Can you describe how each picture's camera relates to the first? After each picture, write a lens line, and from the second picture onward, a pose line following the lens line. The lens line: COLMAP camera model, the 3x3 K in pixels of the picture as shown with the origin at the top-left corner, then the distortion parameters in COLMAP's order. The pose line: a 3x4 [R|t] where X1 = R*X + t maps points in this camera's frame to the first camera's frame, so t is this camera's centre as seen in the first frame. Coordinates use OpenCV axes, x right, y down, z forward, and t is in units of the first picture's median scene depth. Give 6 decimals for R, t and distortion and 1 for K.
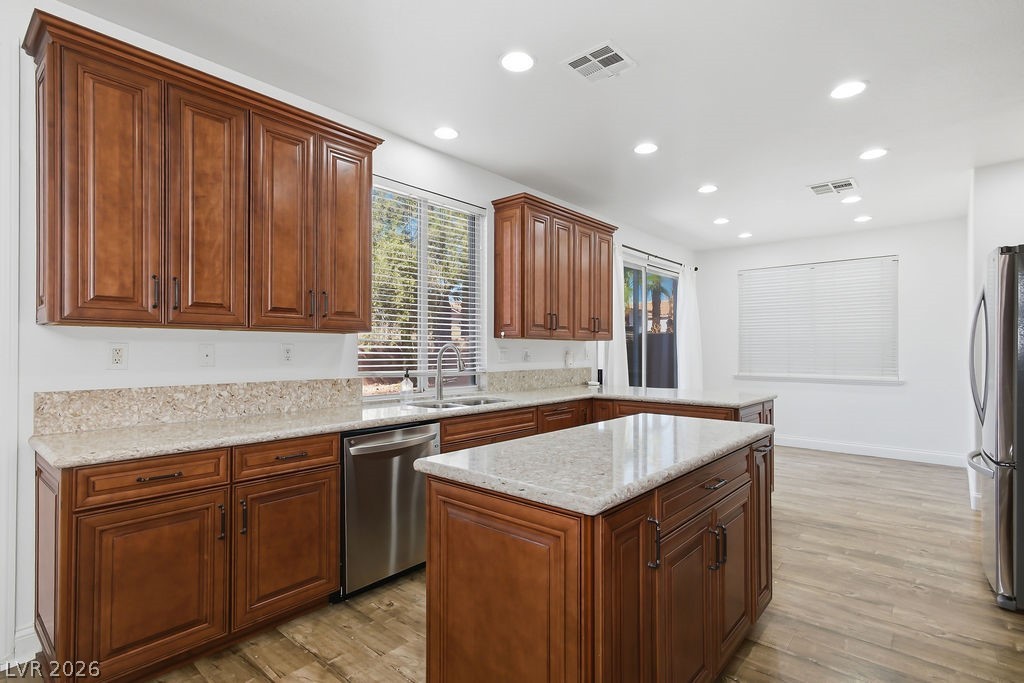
lens RADIAL K [[495.8, 0, 505.9], [0, 495.8, 345.6], [0, 0, 1]] dist [0.001187, 0.002824]
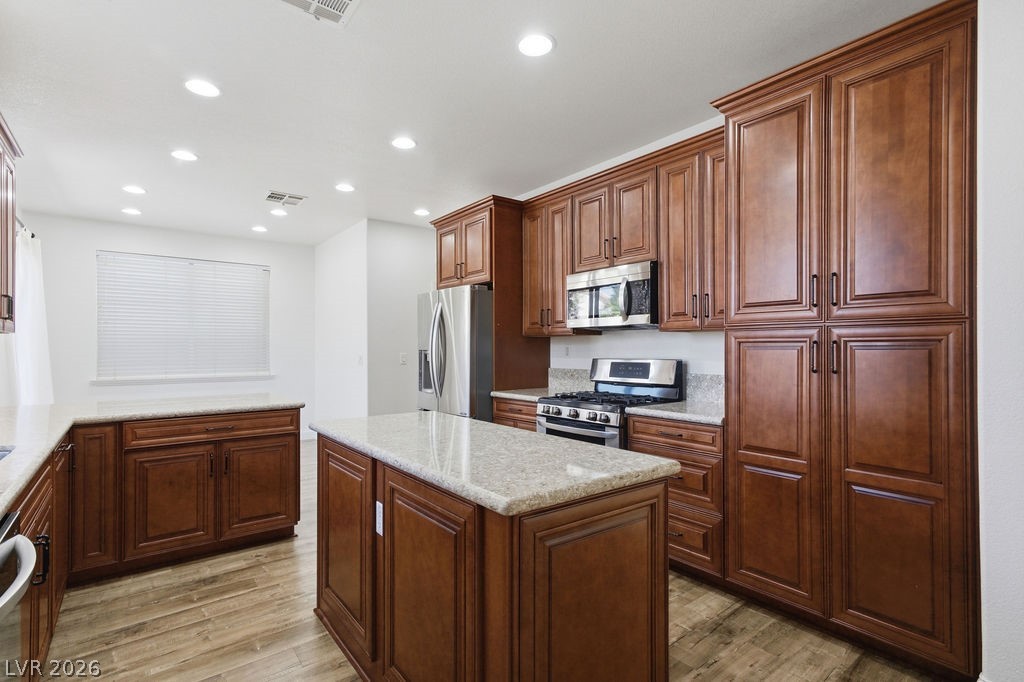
lens RADIAL K [[495.8, 0, 512.1], [0, 495.8, 347.4], [0, 0, 1]] dist [0.001187, 0.002824]
pose [[0.168746, -0.001001, 0.985659, -0.248399], [-0.006024, 0.999980, 0.002047, 0.000561], [-0.985641, -0.006283, 0.168736, 0.243785]]
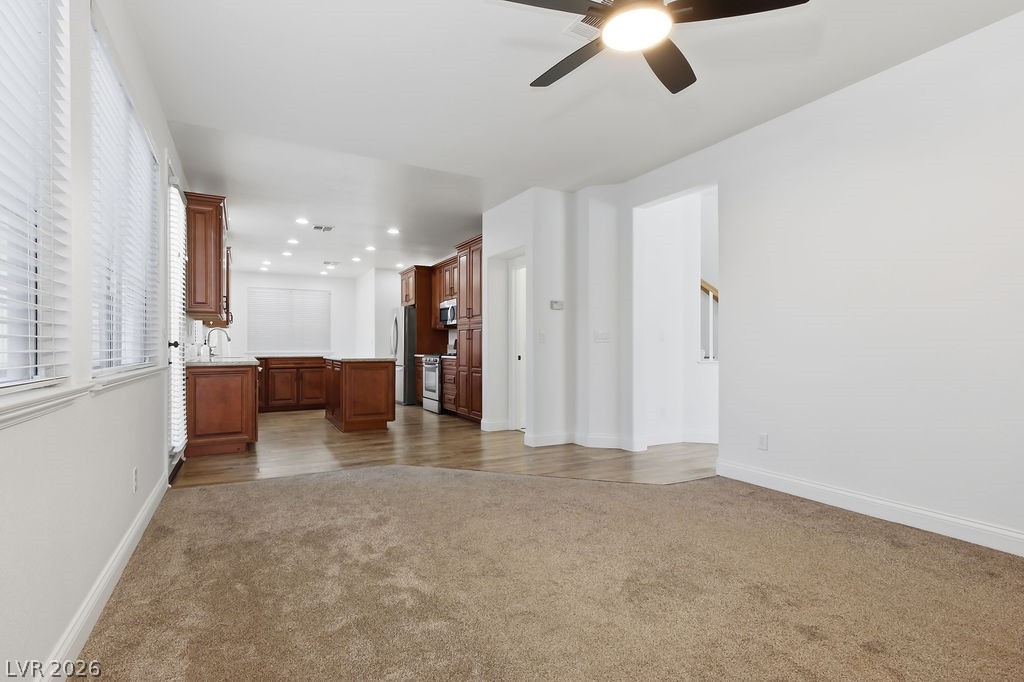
lens RADIAL K [[495.8, 0, 506.8], [0, 495.8, 347.1], [0, 0, 1]] dist [0.001187, 0.002824]
pose [[0.331650, -0.002365, 0.943399, -0.897514], [-0.010950, 0.999920, 0.006356, 0.028086], [-0.943339, -0.012438, 0.331598, -0.370213]]
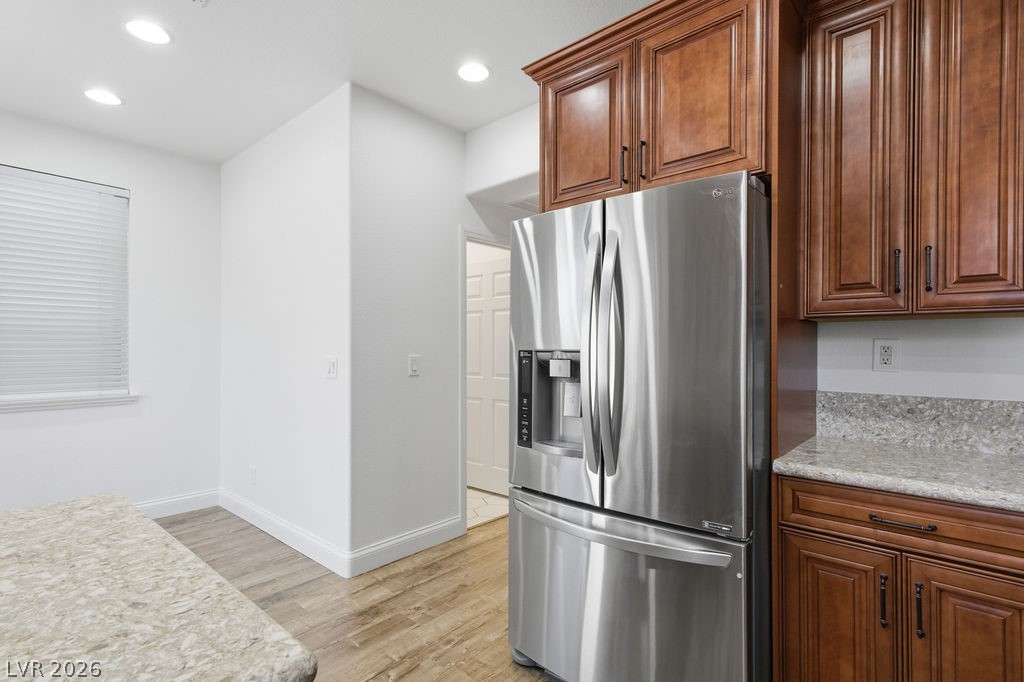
lens RADIAL K [[495.8, 0, 514.5], [0, 495.8, 346.0], [0, 0, 1]] dist [0.001187, 0.002824]
pose [[-0.029394, -0.001074, 0.999567, 0.163396], [-0.011678, 0.999932, 0.000731, 0.003777], [-0.999500, -0.011651, -0.029404, 0.533036]]
